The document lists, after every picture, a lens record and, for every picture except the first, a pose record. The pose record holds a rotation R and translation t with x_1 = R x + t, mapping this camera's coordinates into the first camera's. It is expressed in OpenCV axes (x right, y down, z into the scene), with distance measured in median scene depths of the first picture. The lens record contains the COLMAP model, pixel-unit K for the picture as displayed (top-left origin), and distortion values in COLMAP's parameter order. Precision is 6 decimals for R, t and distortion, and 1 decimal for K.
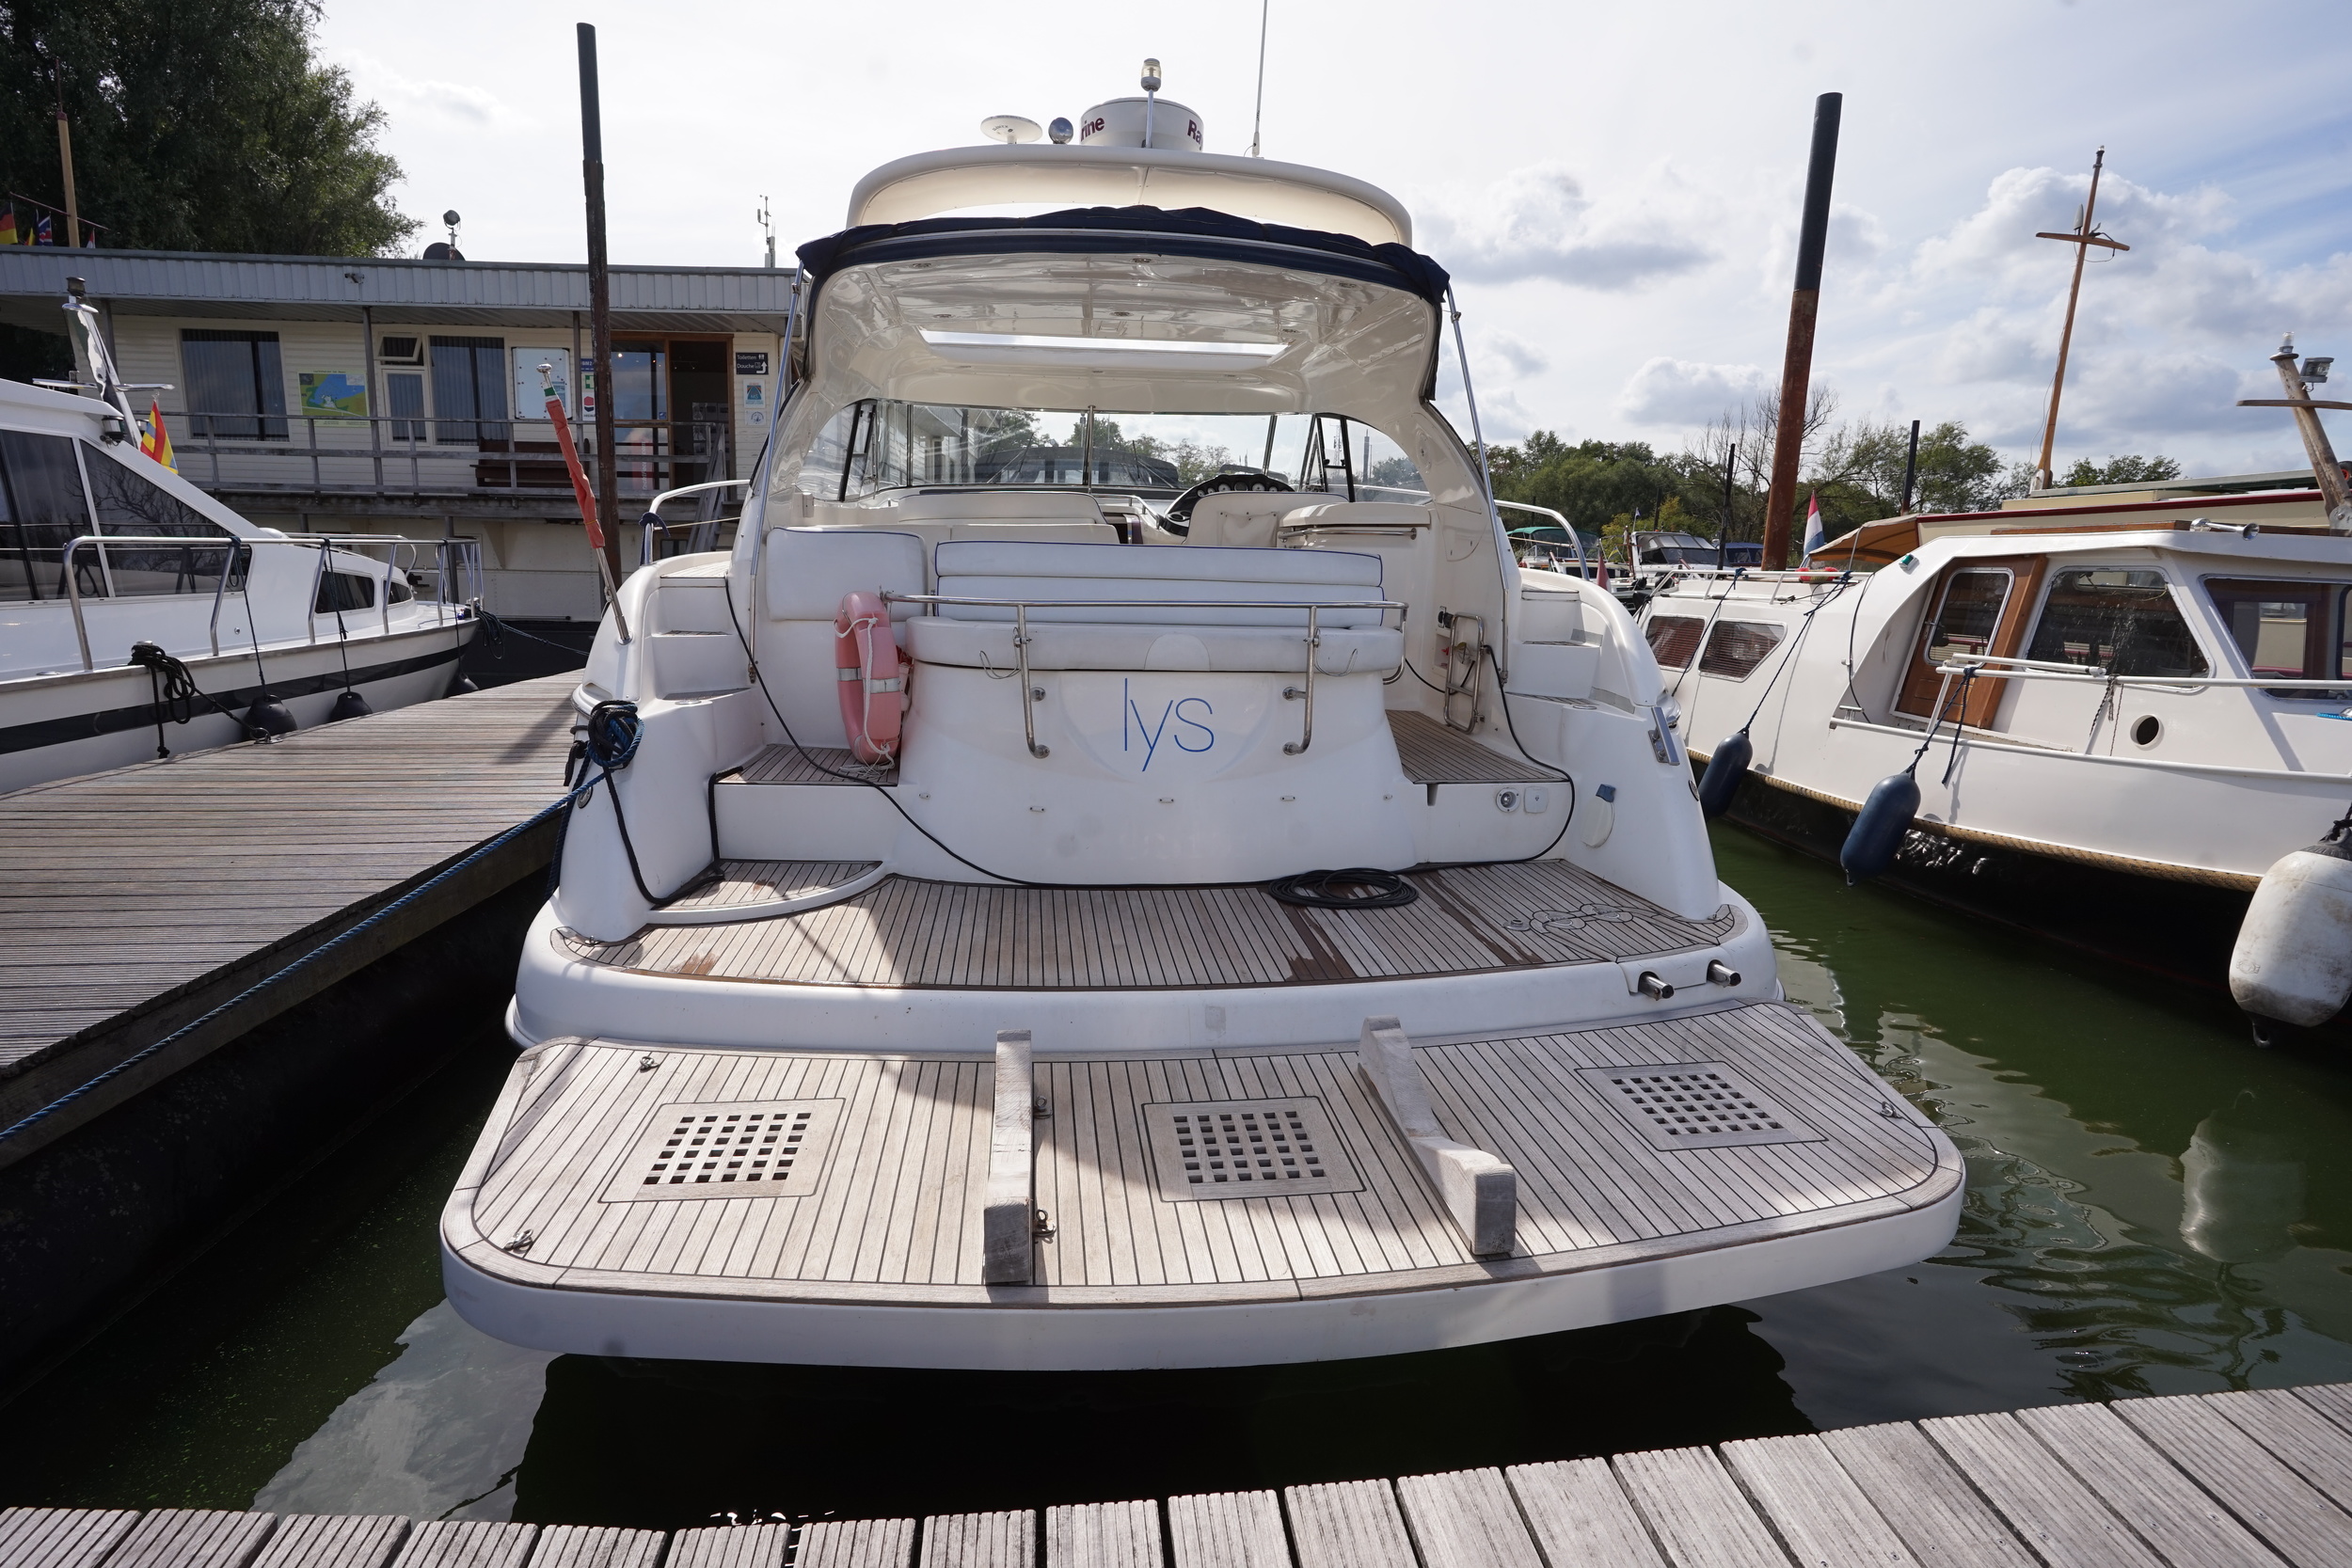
lens RADIAL K [[1157.9, 0, 1175.5], [0, 1157.9, 770.7], [0, 0, 1]] dist [-0.058249, 0.043244]
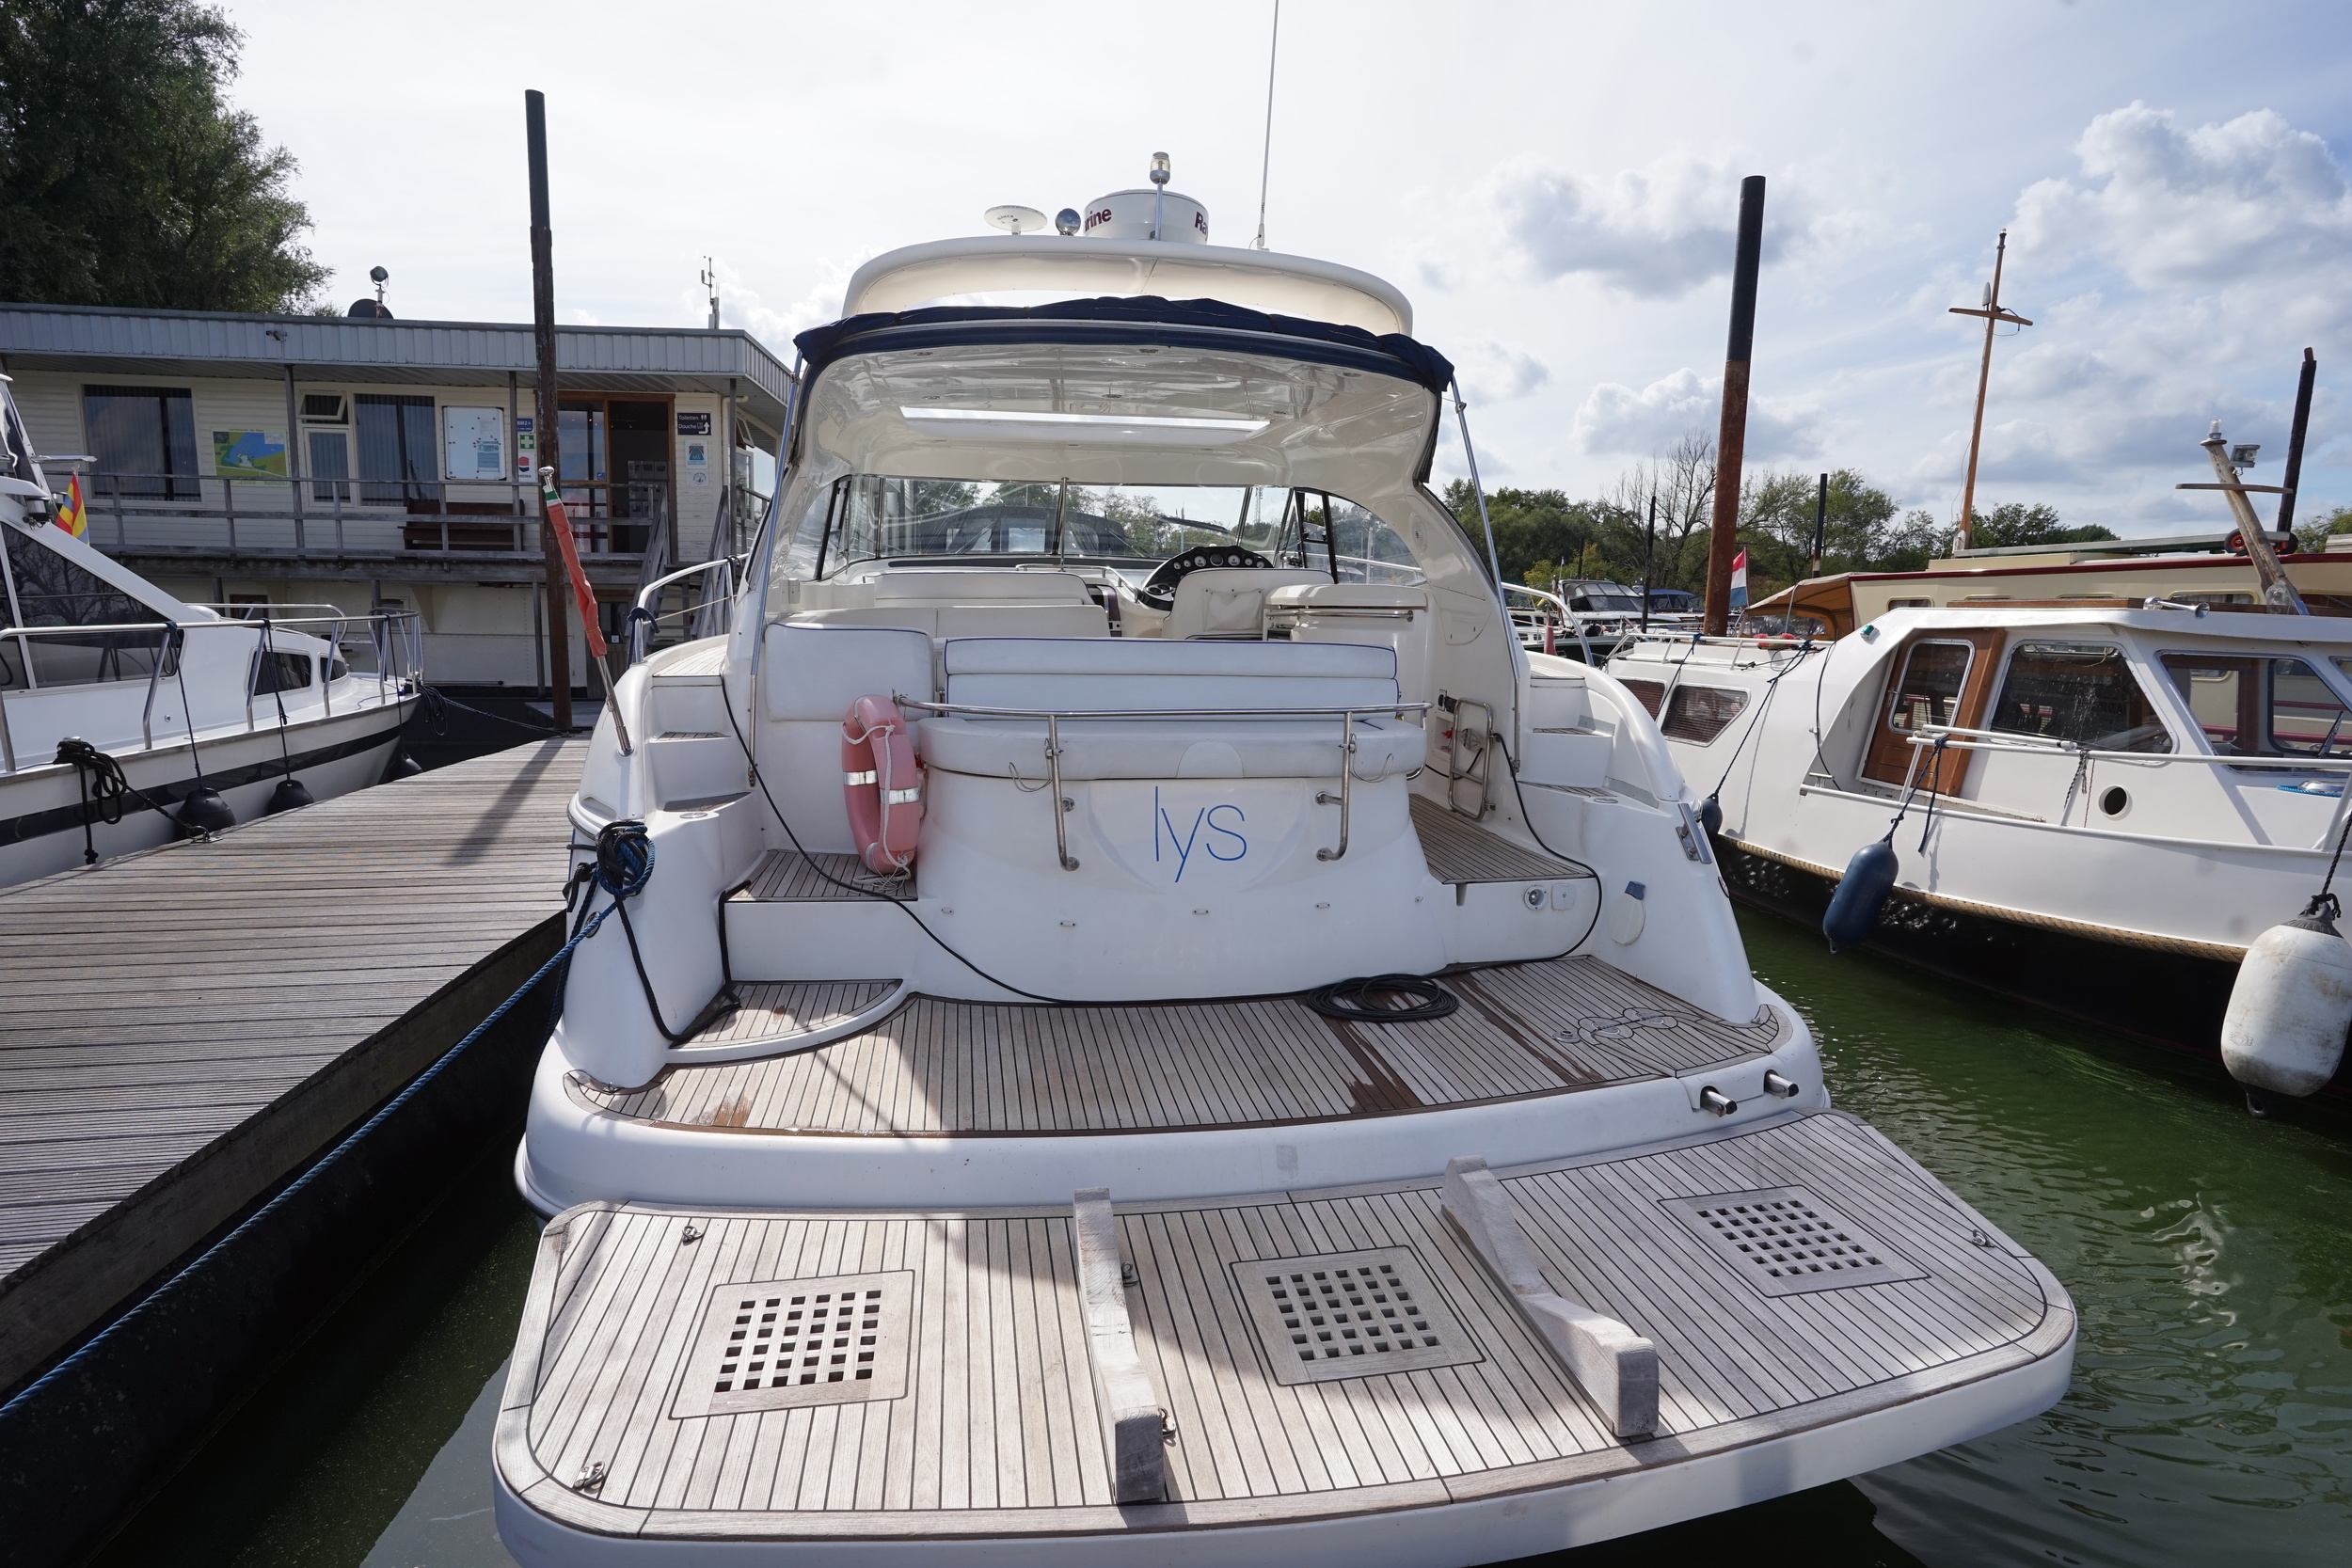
lens RADIAL K [[1154.7, 0, 1168.0], [0, 1154.7, 777.8], [0, 0, 1]] dist [-0.050785, 0.033794]
pose [[0.998503, -0.013833, 0.052913, -0.082874], [0.015608, 0.999324, -0.033285, -0.053414], [-0.052417, 0.034061, 0.998044, 0.031387]]
